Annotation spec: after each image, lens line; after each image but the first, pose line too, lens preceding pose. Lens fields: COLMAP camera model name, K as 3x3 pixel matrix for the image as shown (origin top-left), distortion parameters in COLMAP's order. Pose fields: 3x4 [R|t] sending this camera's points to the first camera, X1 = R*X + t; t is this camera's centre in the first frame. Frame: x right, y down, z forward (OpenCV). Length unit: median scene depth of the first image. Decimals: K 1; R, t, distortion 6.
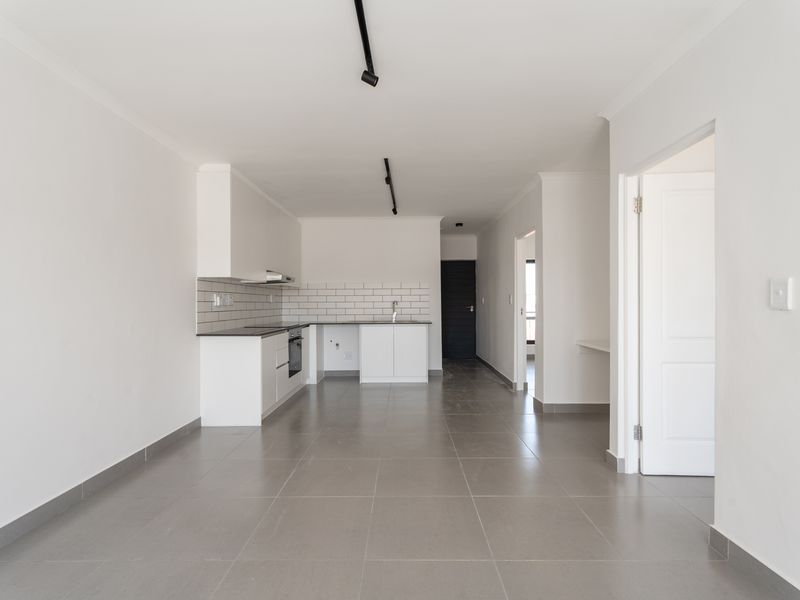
lens RADIAL K [[401.9, 0, 391.7], [0, 401.9, 285.4], [0, 0, 1]] dist [0.003136, 0.004249]
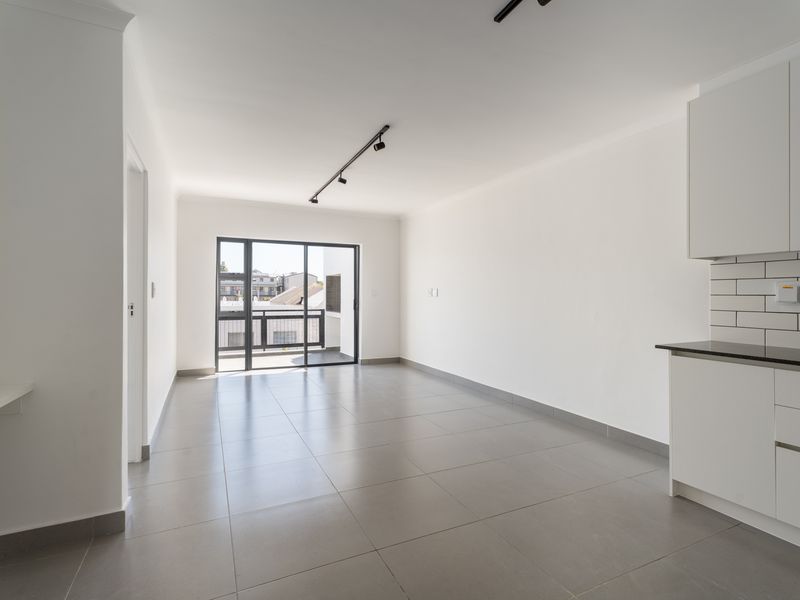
lens RADIAL K [[401.9, 0, 402.4], [0, 401.9, 294.1], [0, 0, 1]] dist [0.003136, 0.004249]
pose [[-0.883308, -0.007513, -0.468732, 0.201276], [0.012728, 0.999119, -0.040002, 0.036516], [0.468620, -0.041300, -0.882434, 0.830740]]
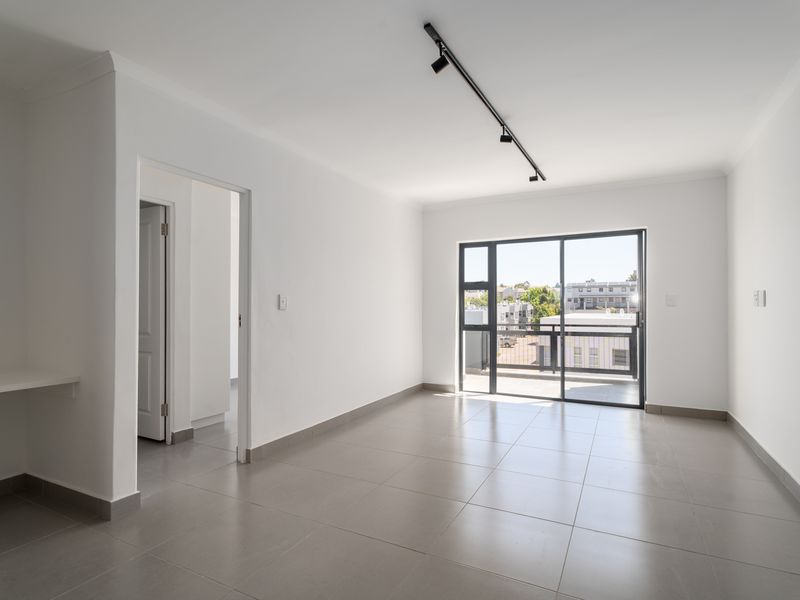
lens RADIAL K [[426.5, 0, 407.3], [0, 426.5, 302.8], [0, 0, 1]] dist [-0.006272, 0.005755]
pose [[-0.905166, 0.005803, 0.425018, -0.133807], [-0.015597, 0.998780, -0.046853, 0.032075], [-0.424771, -0.049039, -0.903972, 0.680267]]
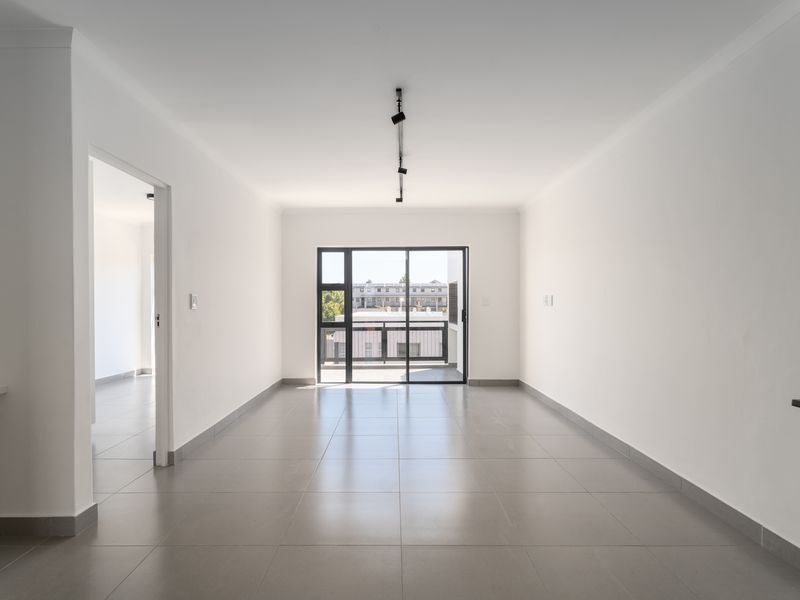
lens RADIAL K [[426.5, 0, 396.7], [0, 426.5, 308.9], [0, 0, 1]] dist [-0.006272, 0.005755]
pose [[-0.999296, 0.001481, -0.037481, 0.004065], [0.002703, 0.999466, -0.032572, 0.035843], [0.037413, -0.032651, -0.998766, 0.801638]]
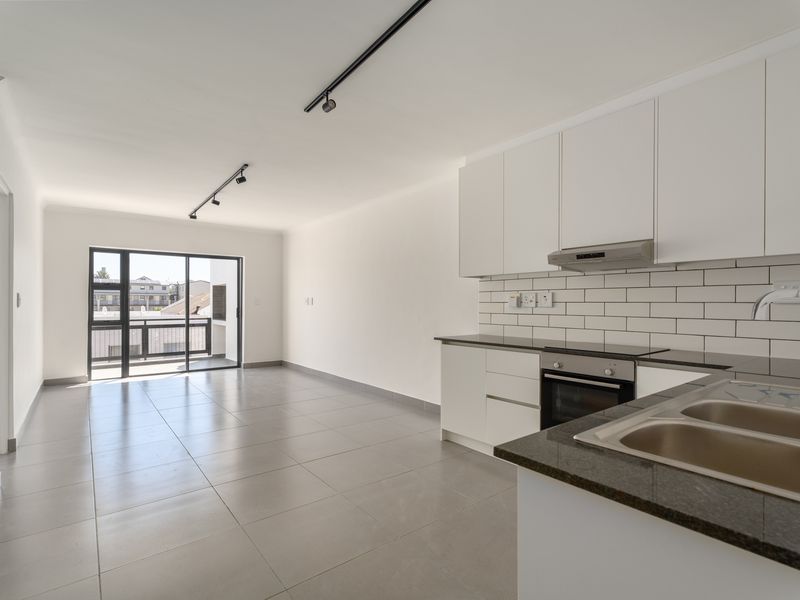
lens RADIAL K [[401.9, 0, 399.3], [0, 401.9, 301.5], [0, 0, 1]] dist [0.003136, 0.004249]
pose [[-0.764127, -0.006028, -0.645038, 0.199627], [0.025165, 0.998917, -0.039146, 0.044034], [0.644575, -0.046145, -0.763147, 0.996634]]
